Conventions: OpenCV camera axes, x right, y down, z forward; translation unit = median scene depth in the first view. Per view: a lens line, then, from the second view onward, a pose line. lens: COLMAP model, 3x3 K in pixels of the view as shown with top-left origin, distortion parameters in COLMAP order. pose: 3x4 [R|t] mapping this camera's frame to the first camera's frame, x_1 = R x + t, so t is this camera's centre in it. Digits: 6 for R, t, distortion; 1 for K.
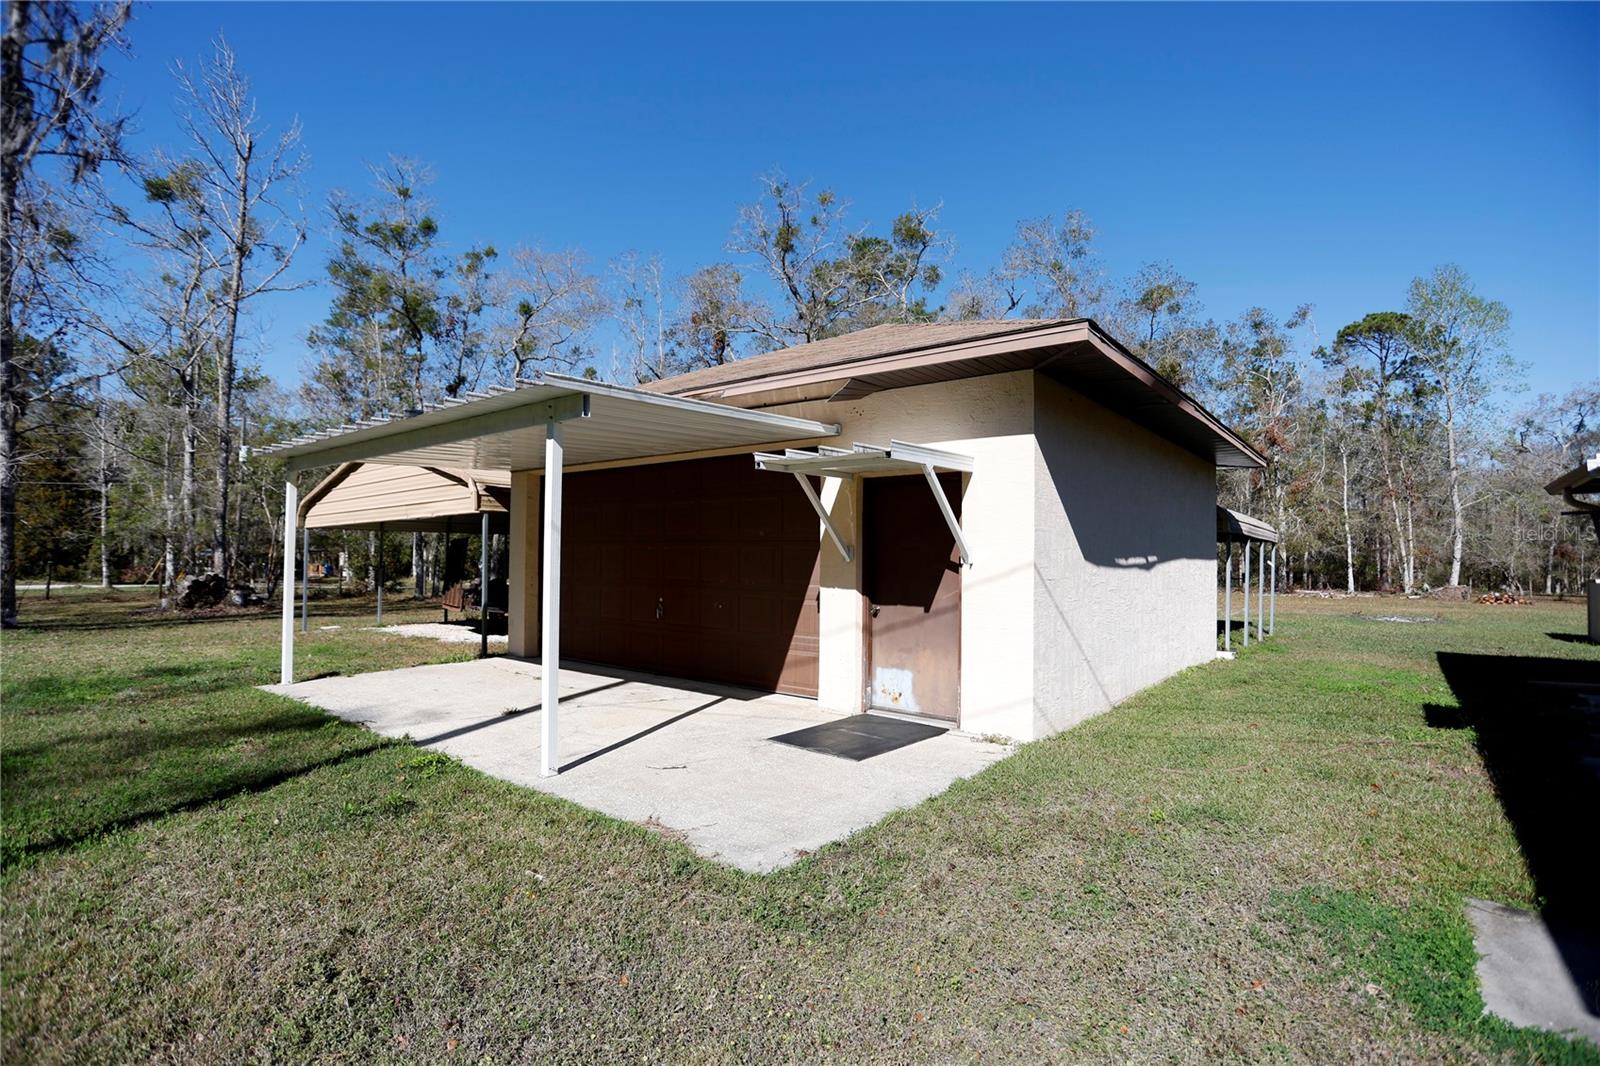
lens RADIAL K [[780.4, 0, 796.6], [0, 780.4, 534.0], [0, 0, 1]] dist [-0.058983, 0.018753]
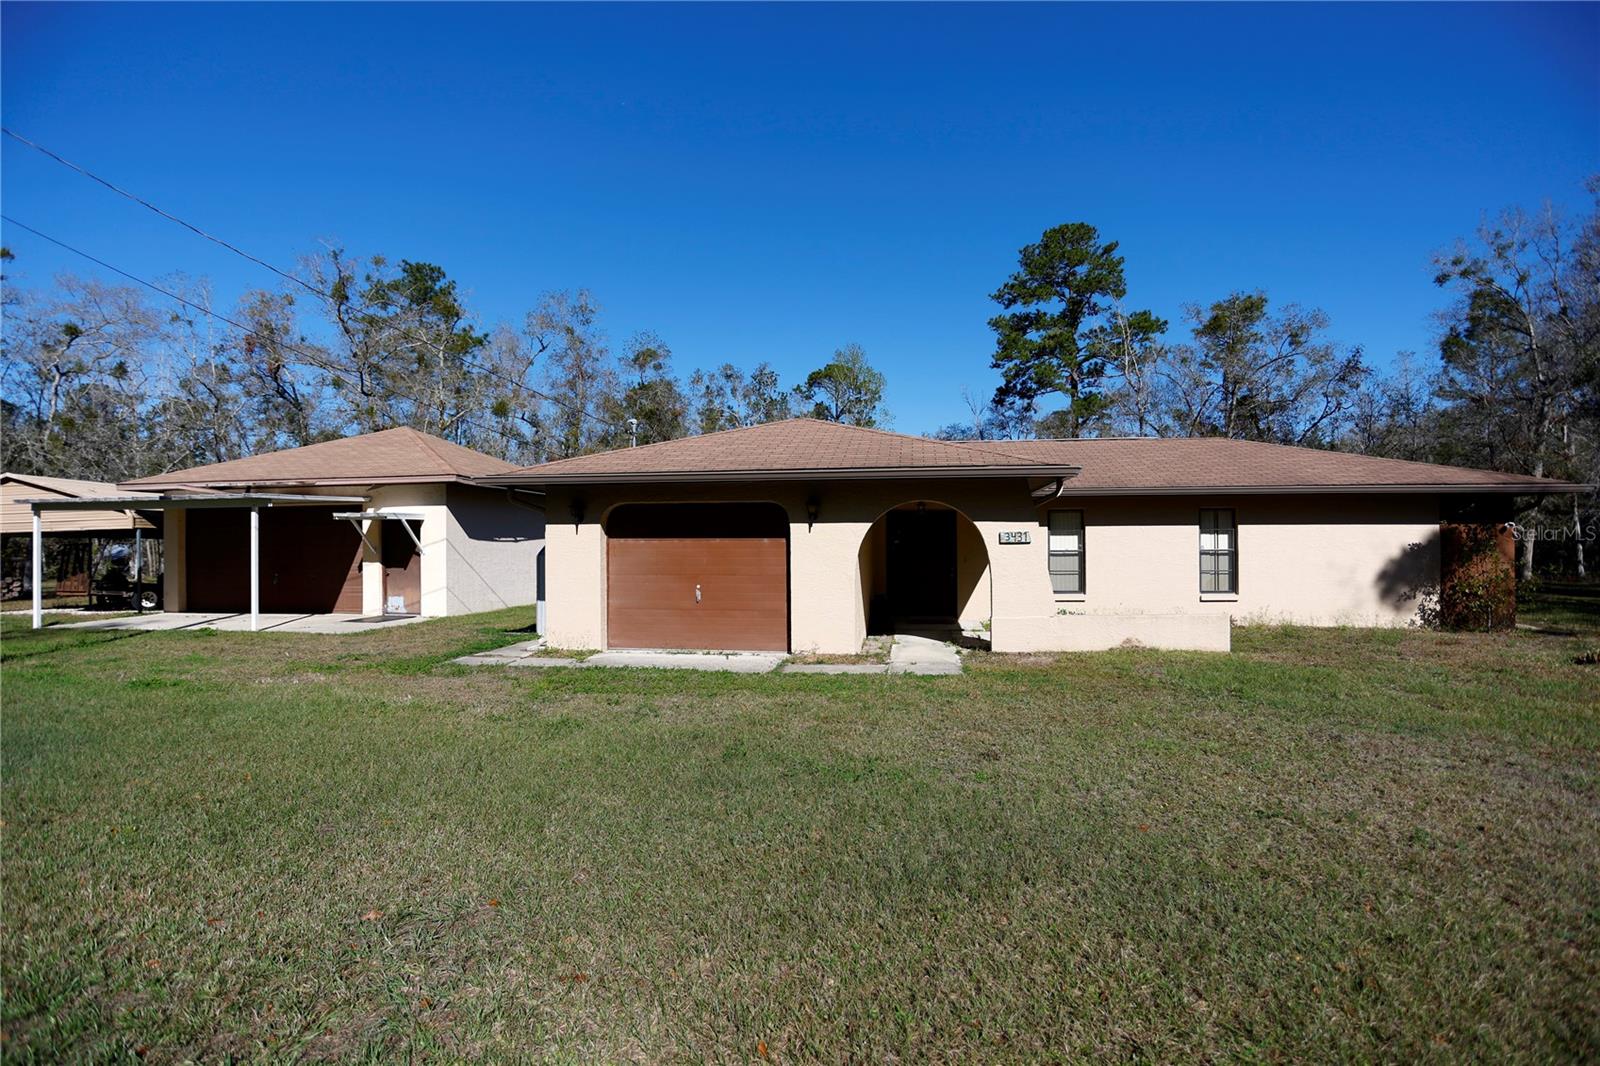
lens RADIAL K [[780.4, 0, 809.5], [0, 780.4, 537.7], [0, 0, 1]] dist [-0.058983, 0.018753]
pose [[0.858897, -0.013008, 0.511982, 0.001156], [0.002148, 0.999760, 0.021796, -0.015001], [-0.512143, -0.017621, 0.858719, -0.416483]]
